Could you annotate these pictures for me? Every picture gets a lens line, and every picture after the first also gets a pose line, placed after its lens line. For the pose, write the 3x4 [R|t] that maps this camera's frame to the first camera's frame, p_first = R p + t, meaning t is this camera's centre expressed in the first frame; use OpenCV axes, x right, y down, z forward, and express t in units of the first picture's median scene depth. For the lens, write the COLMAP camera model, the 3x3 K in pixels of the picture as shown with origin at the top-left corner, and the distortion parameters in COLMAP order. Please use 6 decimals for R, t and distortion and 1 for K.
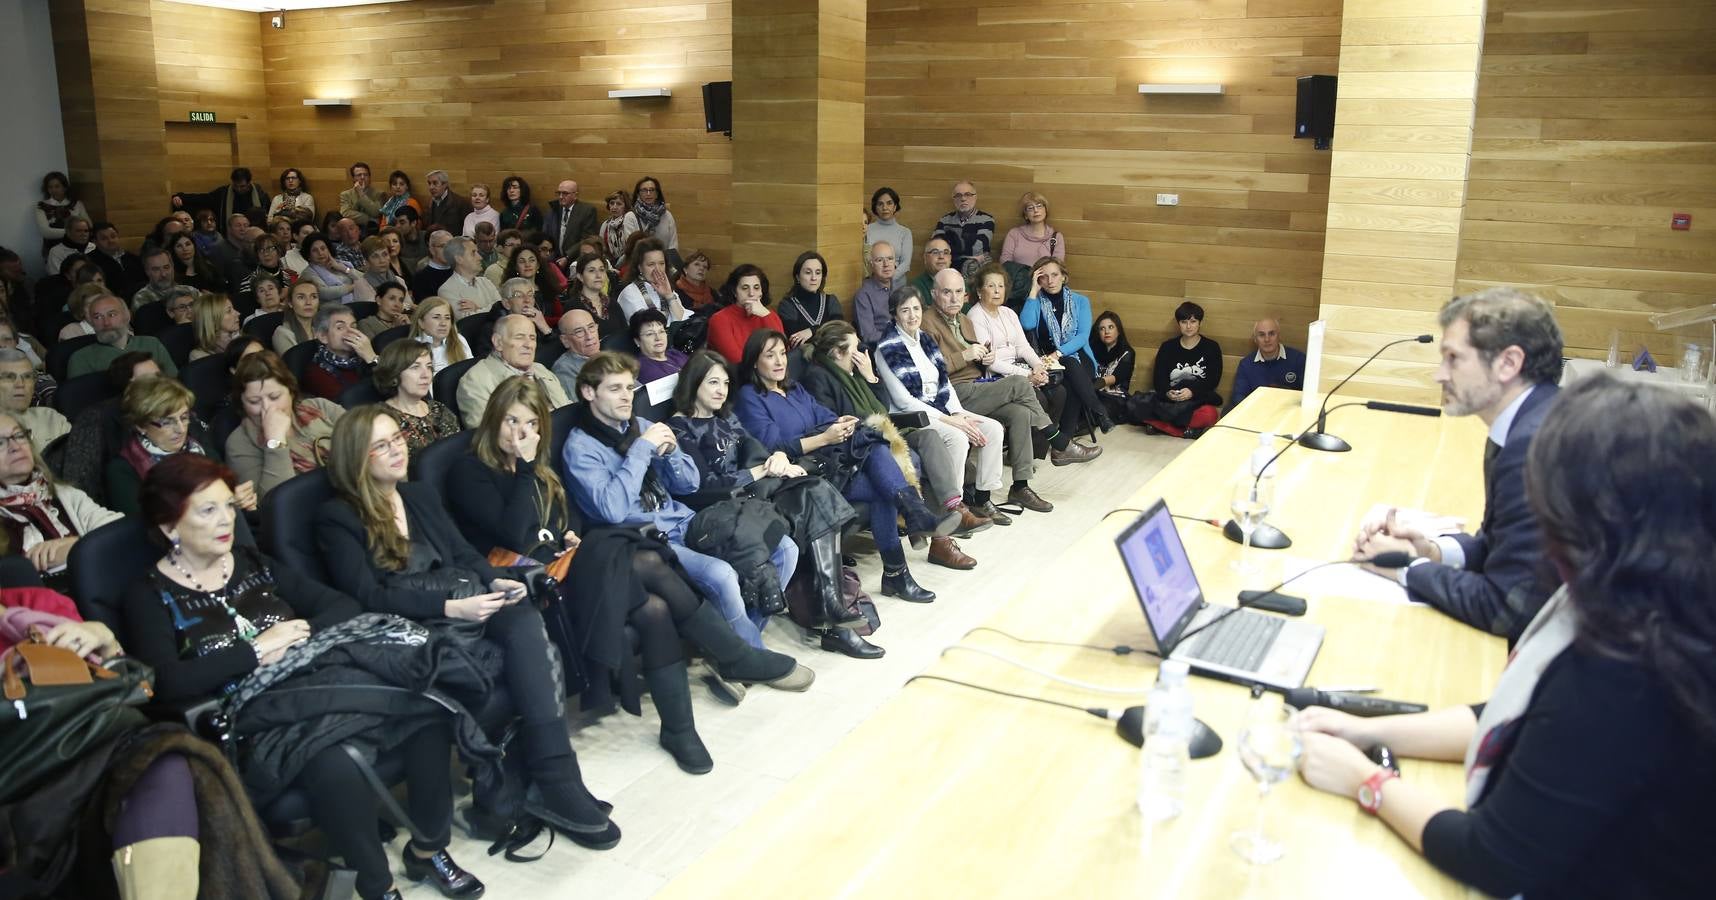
lens RADIAL K [[1210.6, 0, 894.3], [0, 1210.6, 427.1], [0, 0, 1]] dist [-0.090124, 0.069404]
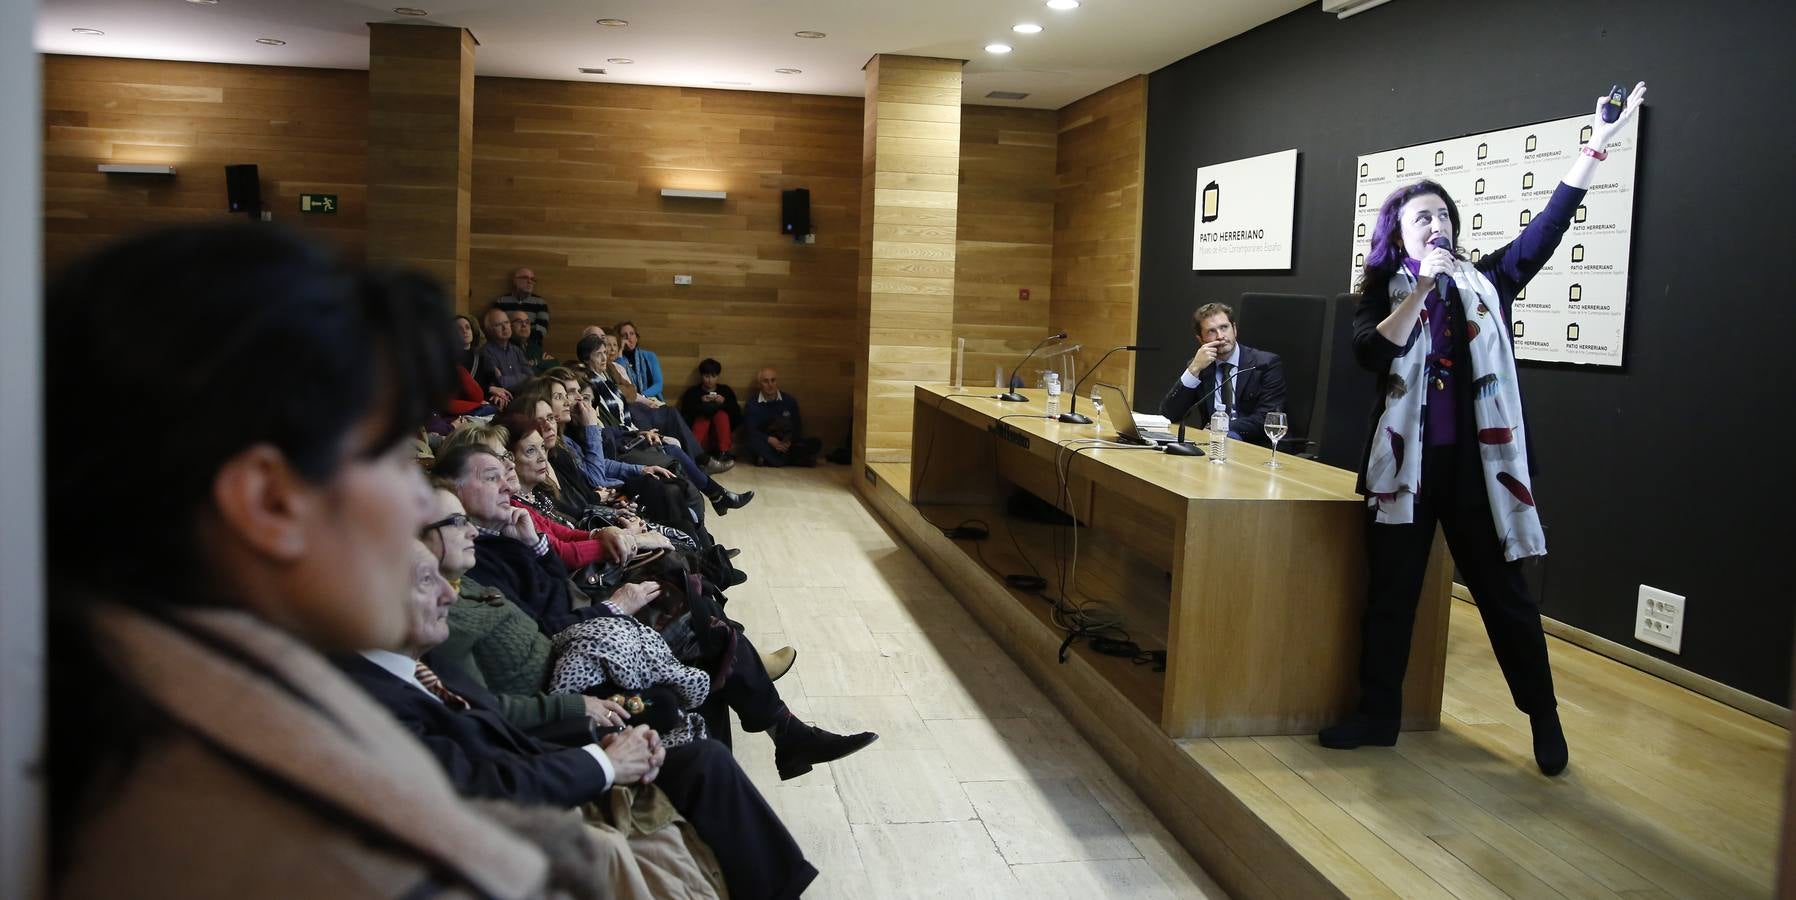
lens RADIAL K [[1311.8, 0, 889.8], [0, 1311.8, 374.5], [0, 0, 1]] dist [-0.074997, 0.038802]
pose [[0.787122, -0.027513, 0.616184, -0.446851], [0.113431, 0.988423, -0.100765, 0.070300], [-0.606278, 0.149209, 0.781130, -0.184361]]
